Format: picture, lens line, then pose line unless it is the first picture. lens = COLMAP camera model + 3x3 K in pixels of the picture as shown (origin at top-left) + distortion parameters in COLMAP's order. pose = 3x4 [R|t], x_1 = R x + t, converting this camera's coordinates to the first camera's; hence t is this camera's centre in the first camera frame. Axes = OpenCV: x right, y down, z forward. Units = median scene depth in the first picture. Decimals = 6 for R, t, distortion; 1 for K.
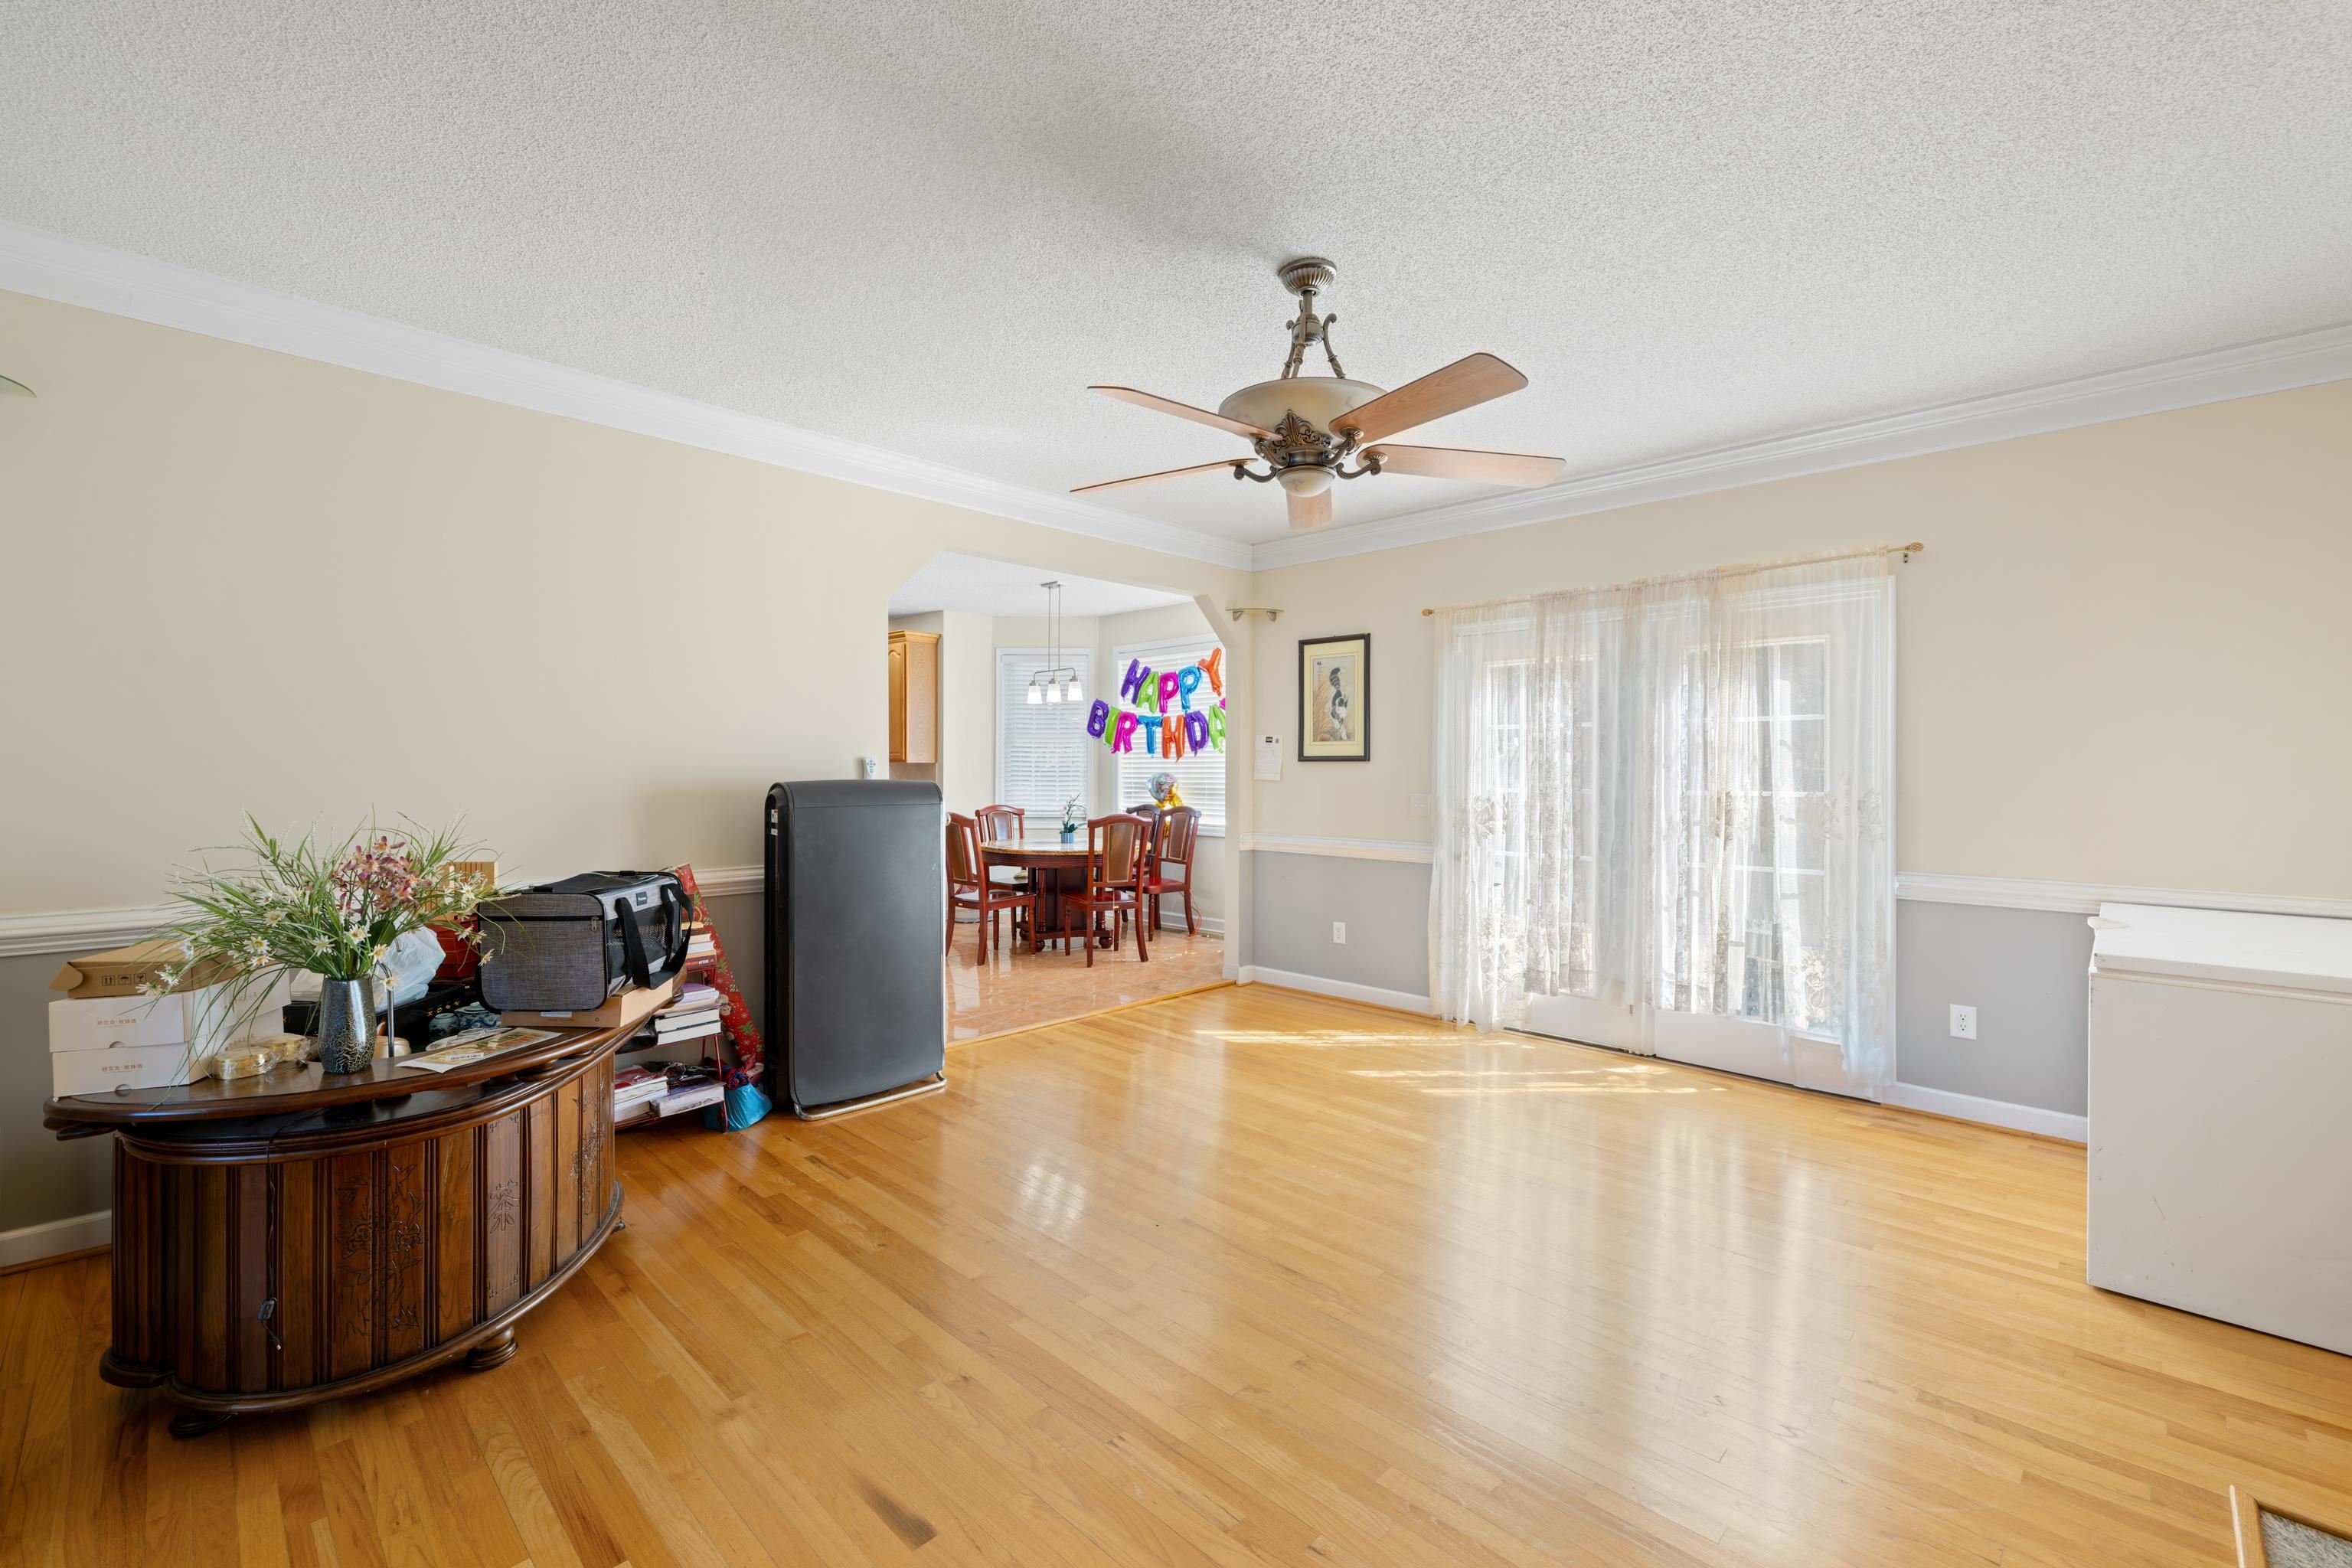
lens RADIAL K [[994.1, 0, 1175.9], [0, 994.1, 766.9], [0, 0, 1]] dist [0.001680, 0.000382]
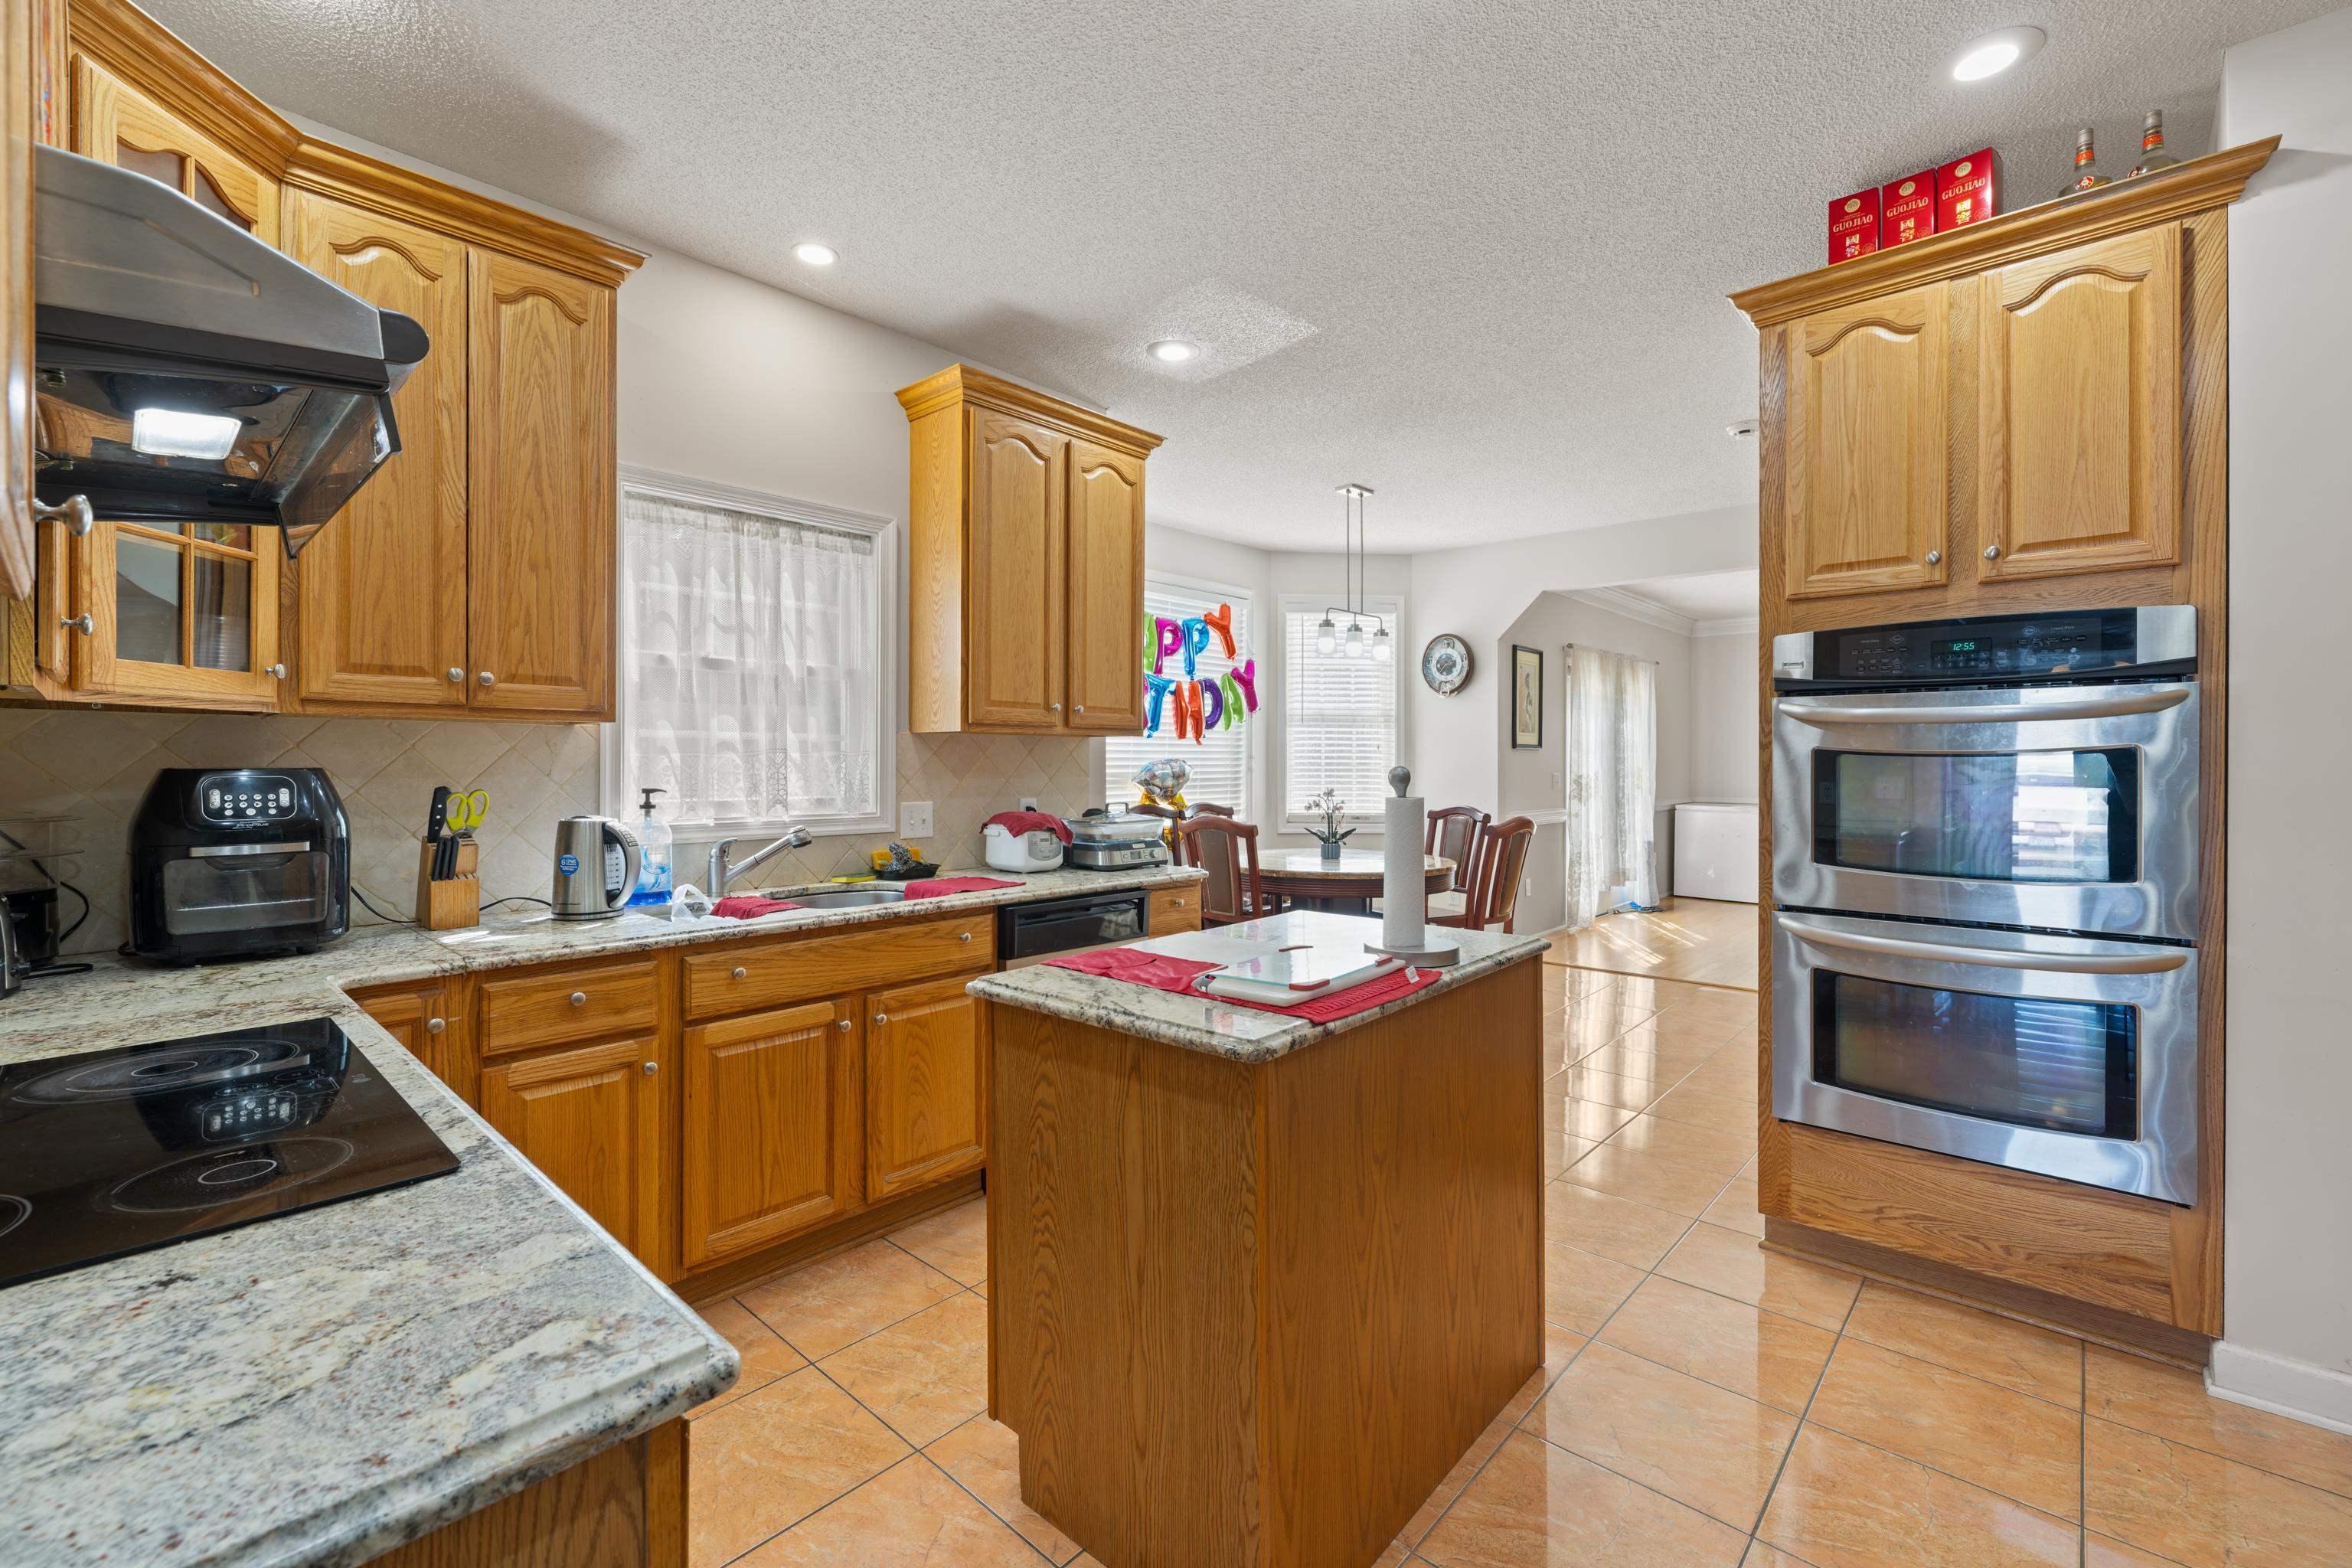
lens RADIAL K [[994.1, 0, 1175.9], [0, 994.1, 766.9], [0, 0, 1]] dist [0.001680, 0.000382]
pose [[-0.036752, -0.012503, 0.999246, -1.086478], [-0.005640, 0.999908, 0.012303, 0.004606], [-0.999309, -0.005184, -0.036819, 1.522358]]
